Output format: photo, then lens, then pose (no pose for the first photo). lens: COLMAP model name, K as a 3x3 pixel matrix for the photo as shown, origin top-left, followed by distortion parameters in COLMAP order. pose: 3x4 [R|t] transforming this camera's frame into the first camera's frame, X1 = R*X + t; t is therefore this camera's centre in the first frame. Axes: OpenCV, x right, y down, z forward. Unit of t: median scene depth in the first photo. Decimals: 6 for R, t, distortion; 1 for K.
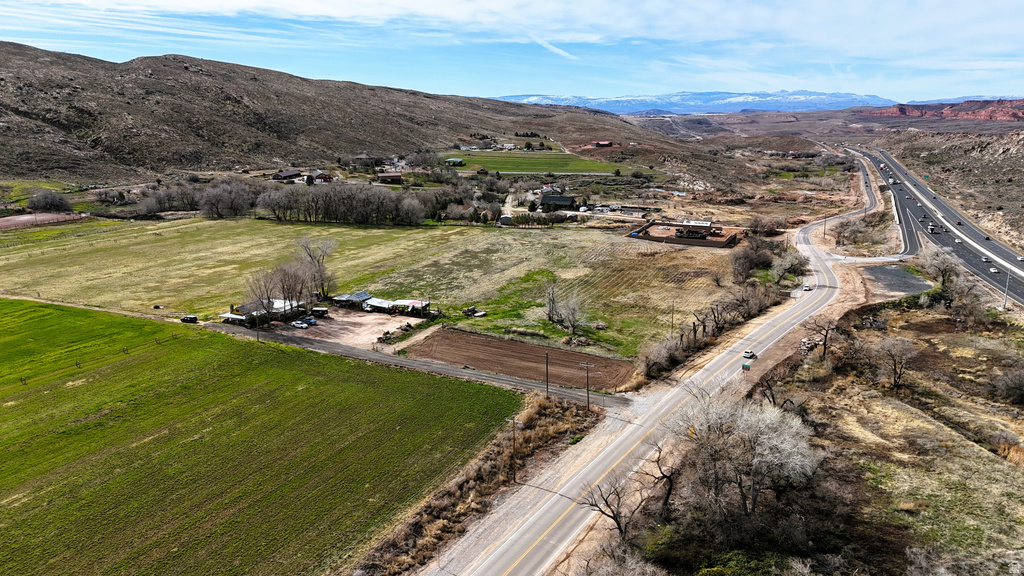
lens RADIAL K [[747.3, 0, 513.1], [0, 747.3, 289.6], [0, 0, 1]] dist [0.086389, -0.079883]
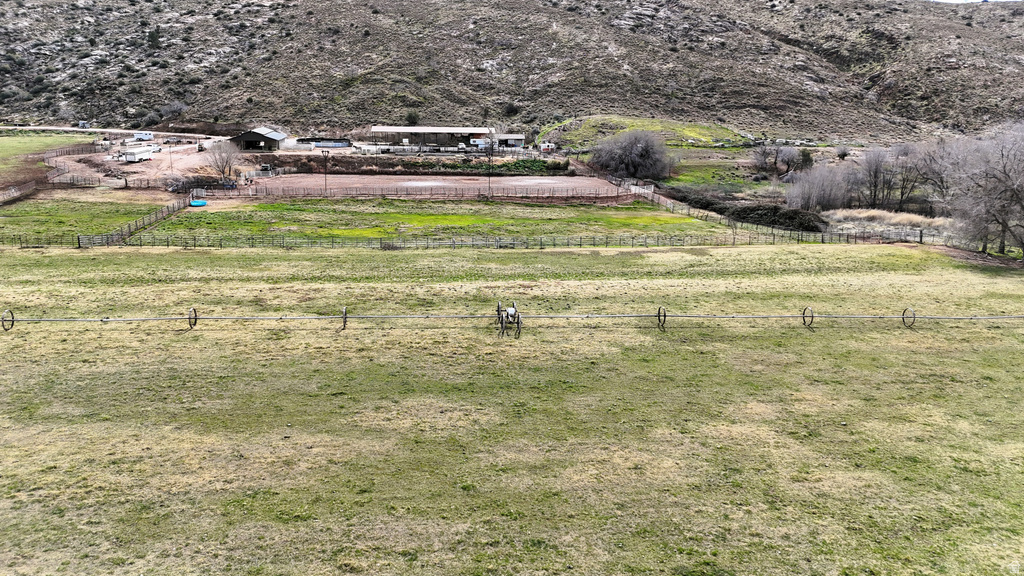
lens RADIAL K [[747.3, 0, 513.1], [0, 747.3, 289.6], [0, 0, 1]] dist [0.086389, -0.079883]
pose [[0.510922, 0.216522, -0.831912, -0.175474], [-0.217796, 0.968788, 0.118387, -0.050354], [0.831579, 0.120701, 0.542133, 0.471399]]
